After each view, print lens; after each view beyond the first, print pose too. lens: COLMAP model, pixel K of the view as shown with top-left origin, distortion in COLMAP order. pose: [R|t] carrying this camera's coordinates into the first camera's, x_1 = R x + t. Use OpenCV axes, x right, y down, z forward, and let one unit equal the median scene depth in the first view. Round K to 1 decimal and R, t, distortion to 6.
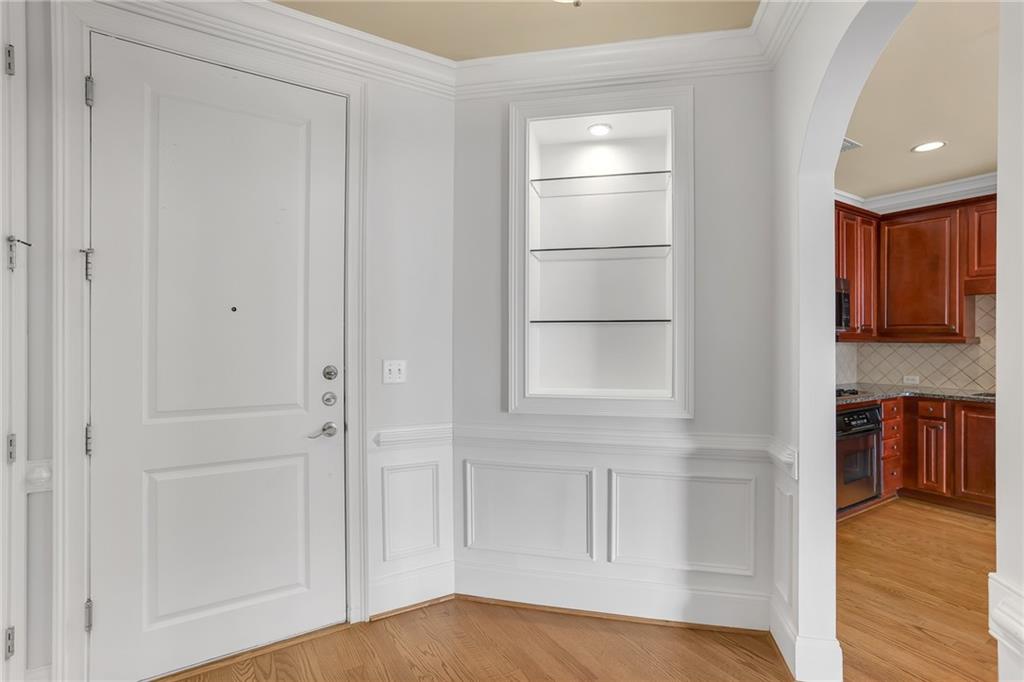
lens RADIAL K [[503.0, 0, 508.5], [0, 503.0, 338.5], [0, 0, 1]] dist [-0.029531, 0.017091]
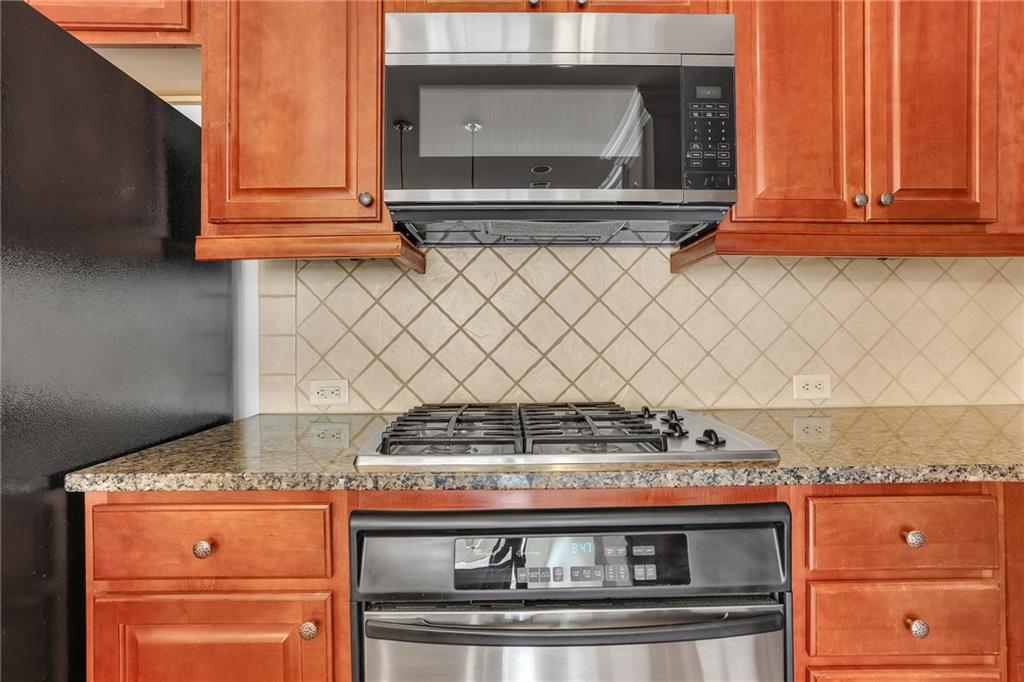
lens RADIAL K [[503.0, 0, 518.0], [0, 503.0, 333.5], [0, 0, 1]] dist [-0.029531, 0.017091]
pose [[0.852270, -0.007464, -0.523050, 0.735257], [0.011453, 0.999925, 0.004393, 0.050305], [0.522978, -0.009735, 0.852291, 0.722656]]
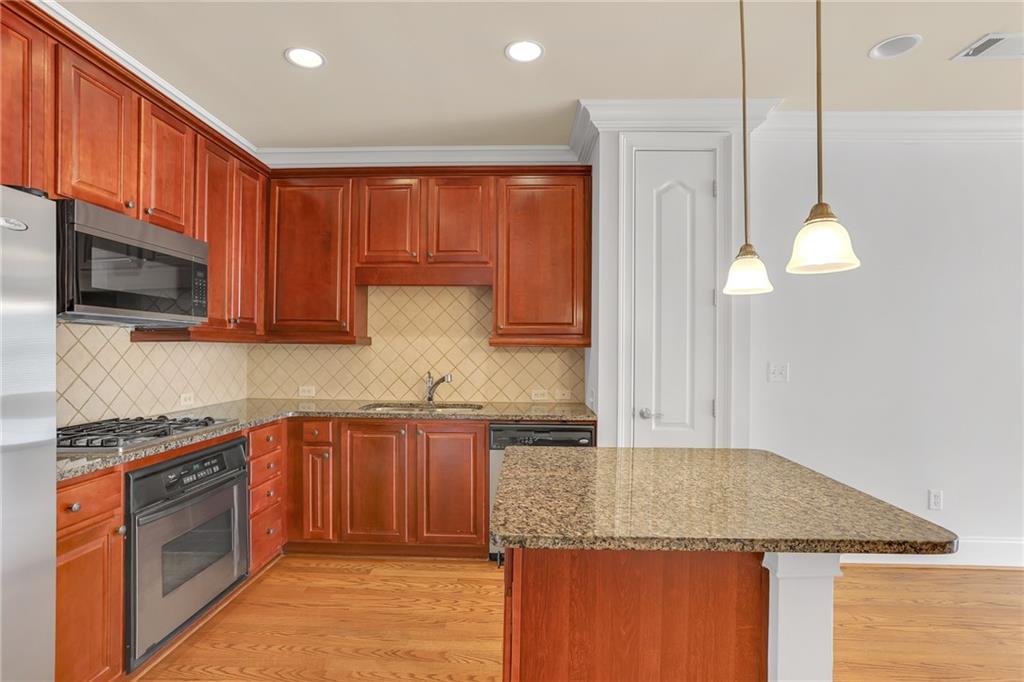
lens RADIAL K [[503.0, 0, 500.4], [0, 503.0, 344.1], [0, 0, 1]] dist [-0.029531, 0.017091]
pose [[0.580068, 0.004685, 0.814555, 0.390716], [-0.004852, 0.999986, -0.002297, 0.010402], [-0.814554, -0.002620, 0.580082, 0.333076]]
